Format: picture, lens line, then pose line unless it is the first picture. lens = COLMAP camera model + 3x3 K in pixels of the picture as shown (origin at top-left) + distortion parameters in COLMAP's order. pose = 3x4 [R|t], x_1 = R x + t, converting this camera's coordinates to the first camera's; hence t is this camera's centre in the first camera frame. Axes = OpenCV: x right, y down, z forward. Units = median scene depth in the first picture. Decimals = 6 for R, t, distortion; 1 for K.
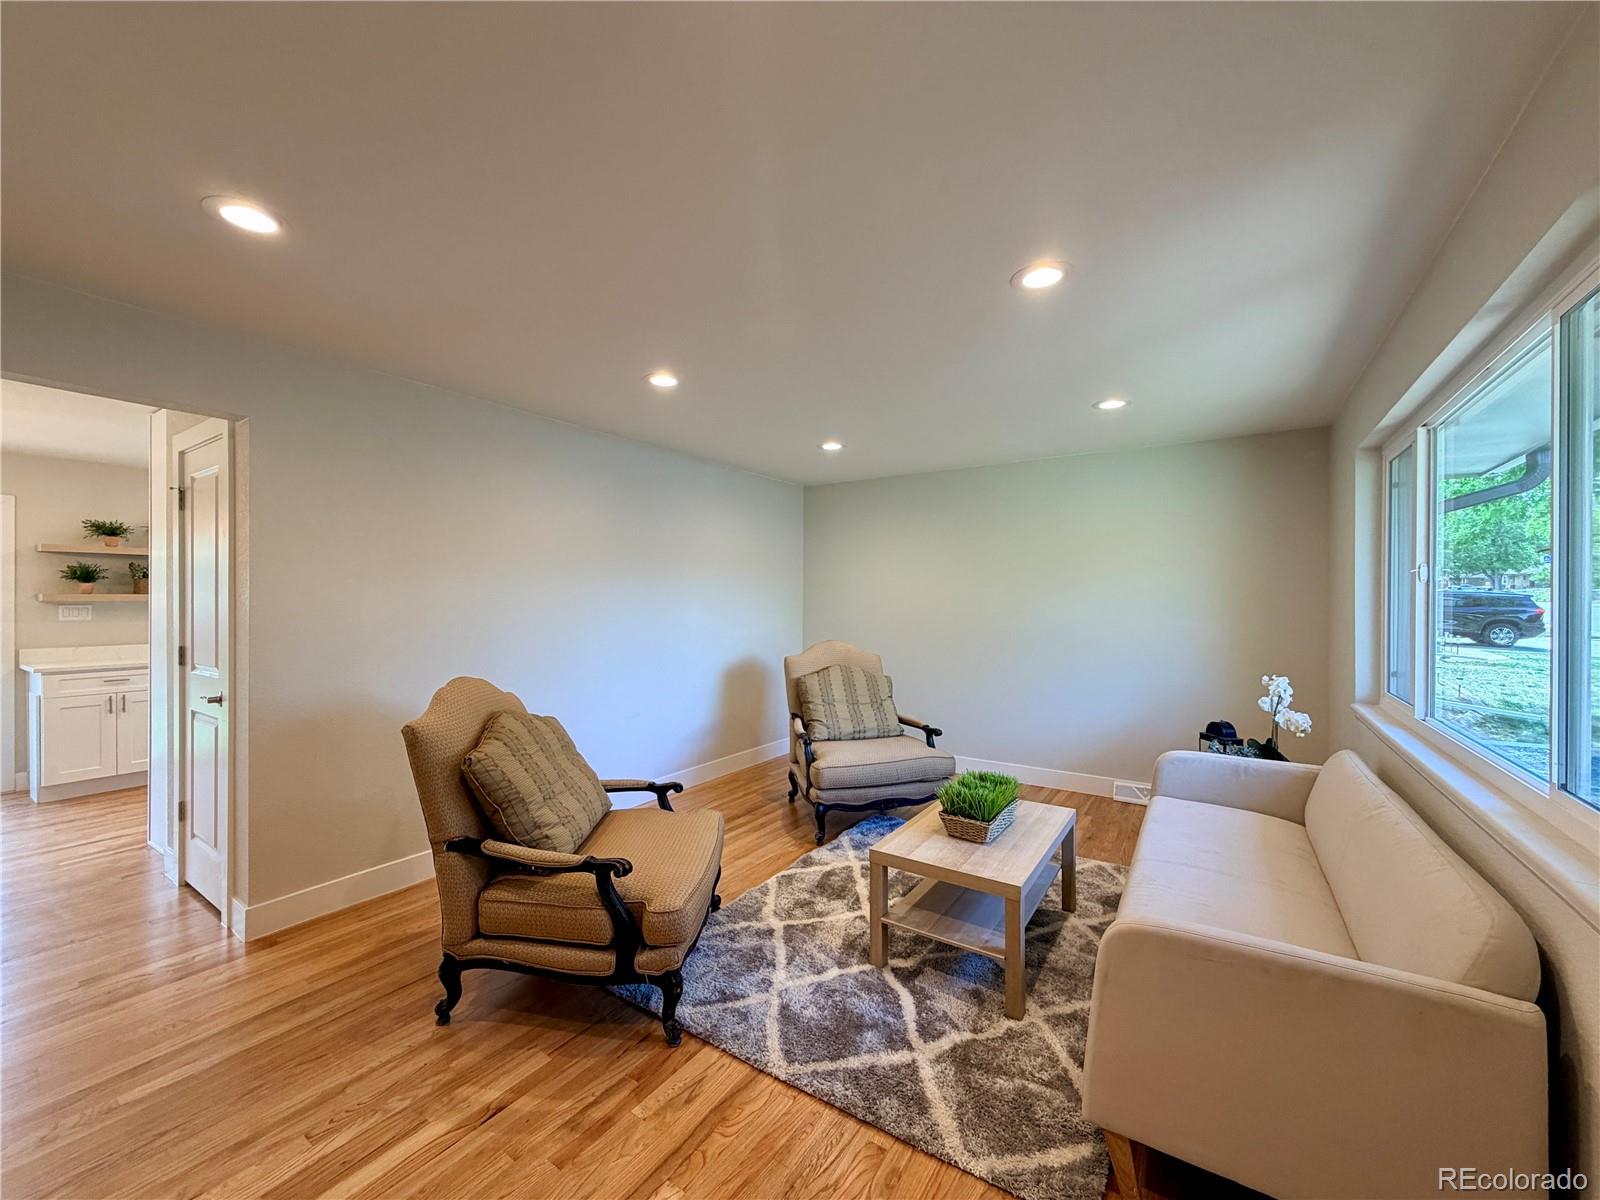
lens RADIAL K [[649.5, 0, 800.0], [0, 649.5, 600.0], [0, 0, 1]] dist [-0.000516, -0.000152]
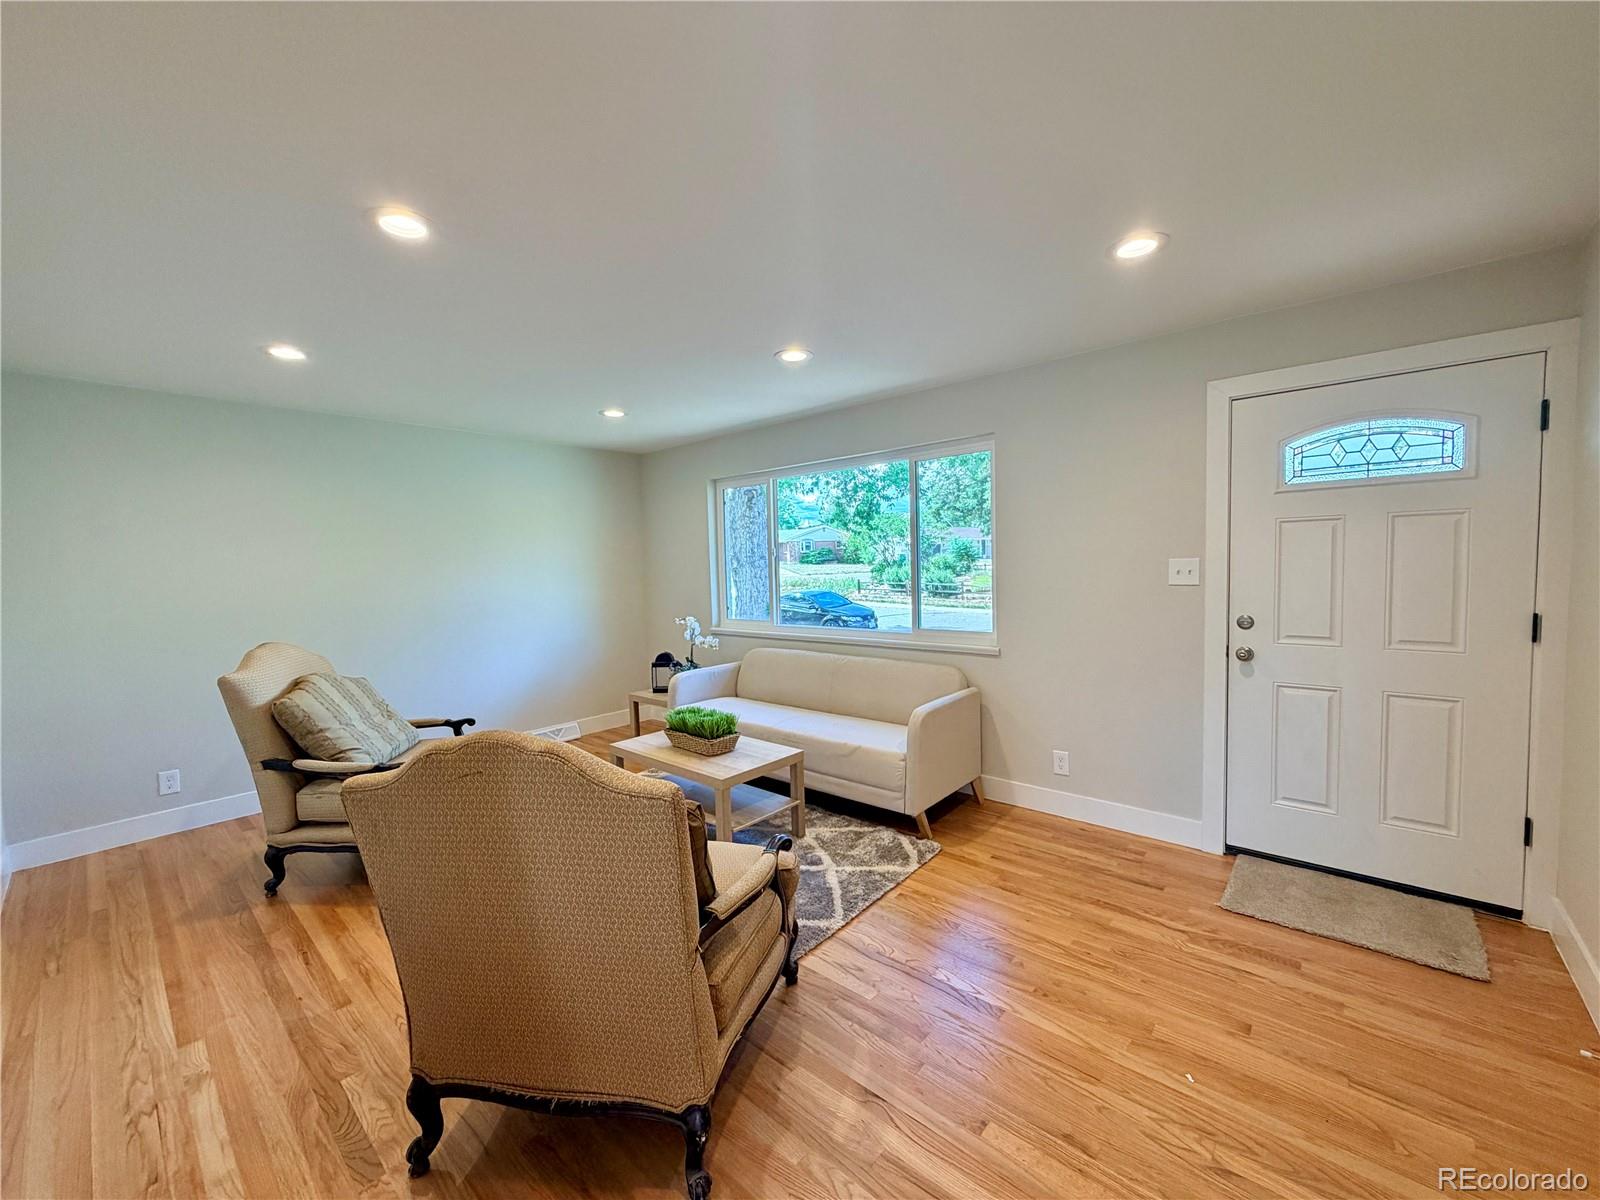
lens RADIAL K [[633.8, 0, 800.0], [0, 633.8, 600.0], [0, 0, 1]] dist [-0.000735, -0.000359]
pose [[0.140076, -0.067686, 0.987825, -0.963038], [0.034999, 0.997376, 0.063377, -0.013709], [-0.989522, 0.025695, 0.142077, 0.663322]]
